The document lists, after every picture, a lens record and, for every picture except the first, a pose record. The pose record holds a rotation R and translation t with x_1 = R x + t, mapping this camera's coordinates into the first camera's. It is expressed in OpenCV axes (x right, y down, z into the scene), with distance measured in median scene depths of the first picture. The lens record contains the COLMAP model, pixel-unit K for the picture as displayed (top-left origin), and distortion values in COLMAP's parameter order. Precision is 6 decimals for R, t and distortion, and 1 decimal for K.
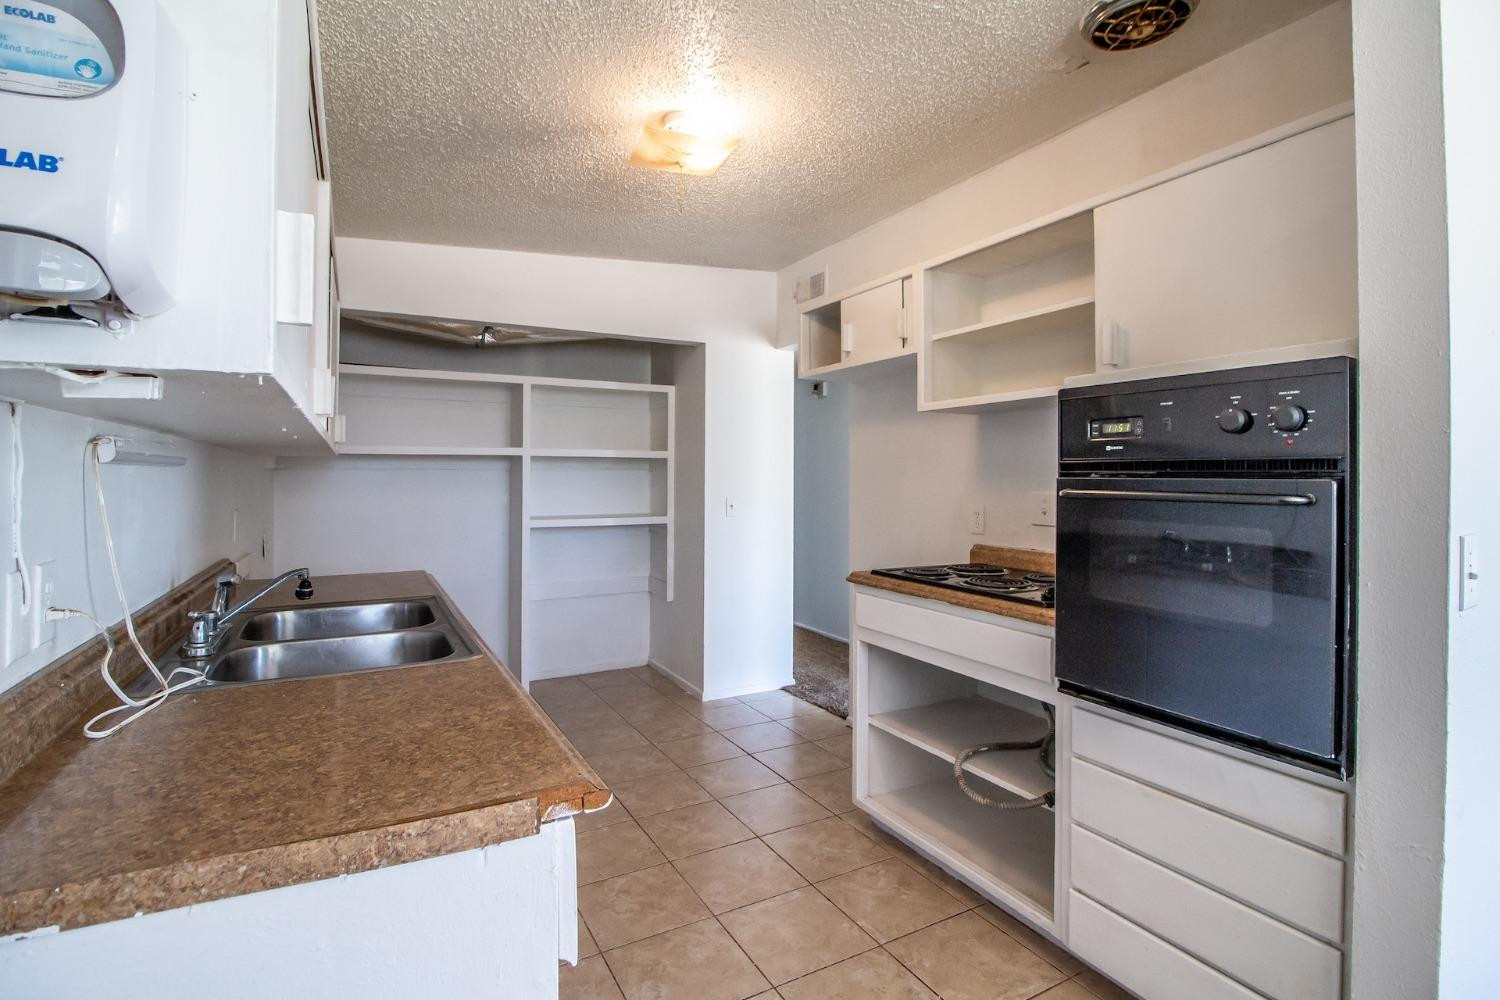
lens RADIAL K [[717.3, 0, 746.0], [0, 717.3, 482.9], [0, 0, 1]] dist [0.001304, -0.015143]
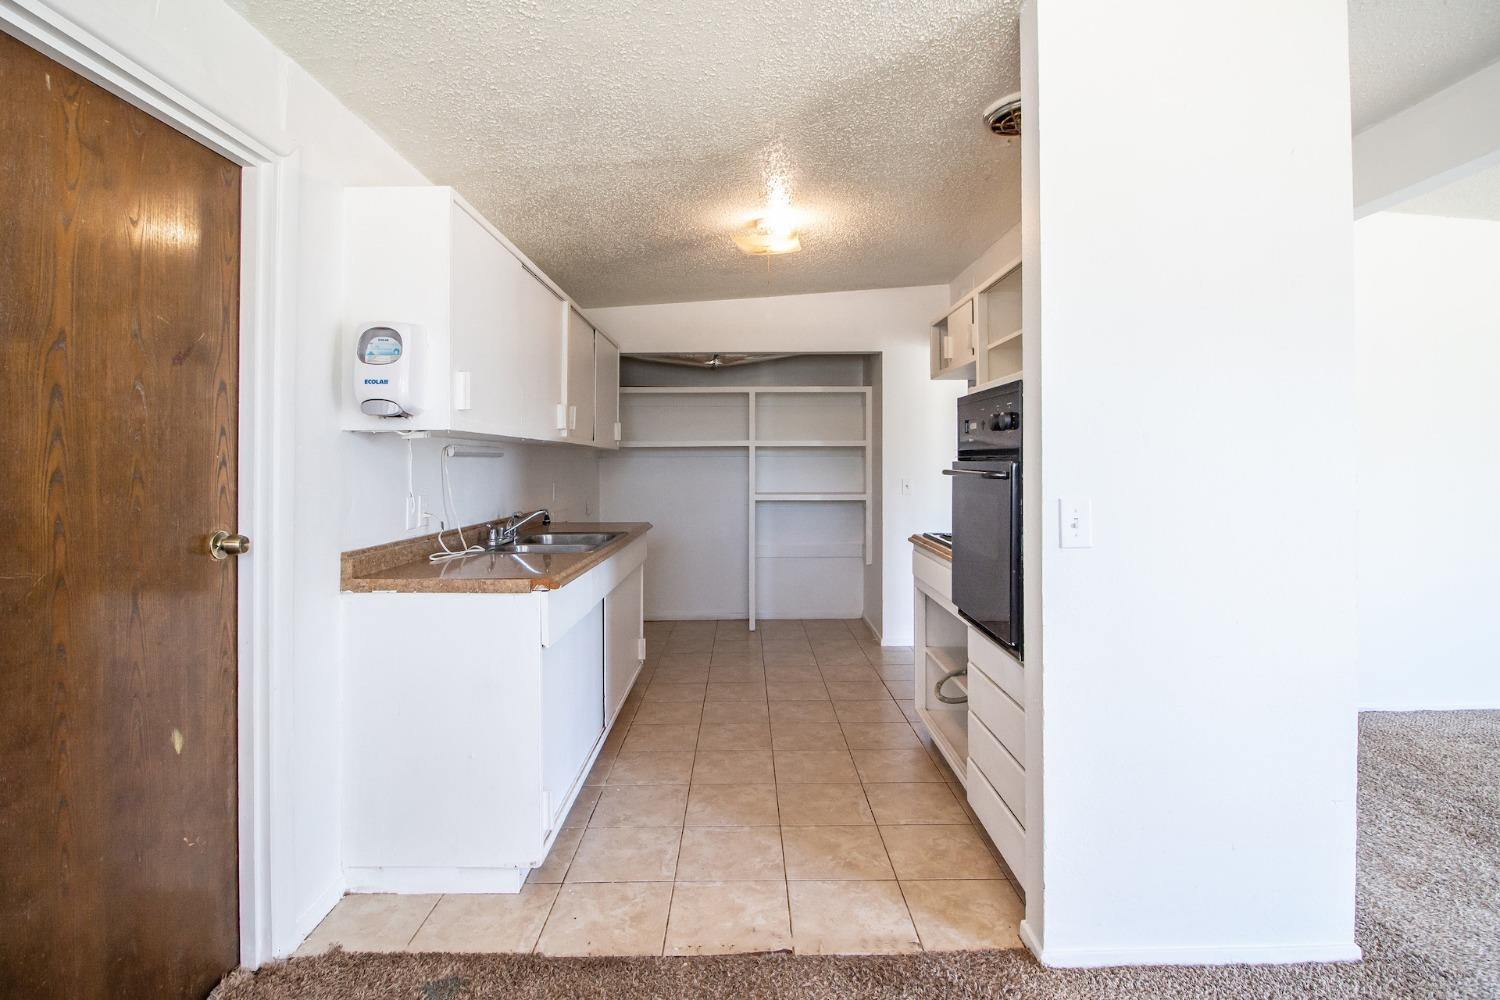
lens RADIAL K [[728.3, 0, 747.8], [0, 728.3, 472.8], [0, 0, 1]] dist [-0.006437, -0.001169]
pose [[0.880333, 0.002829, -0.474348, 0.408826], [0.000200, 0.999980, 0.006336, 0.003712], [0.474356, -0.005672, 0.880315, -0.243369]]
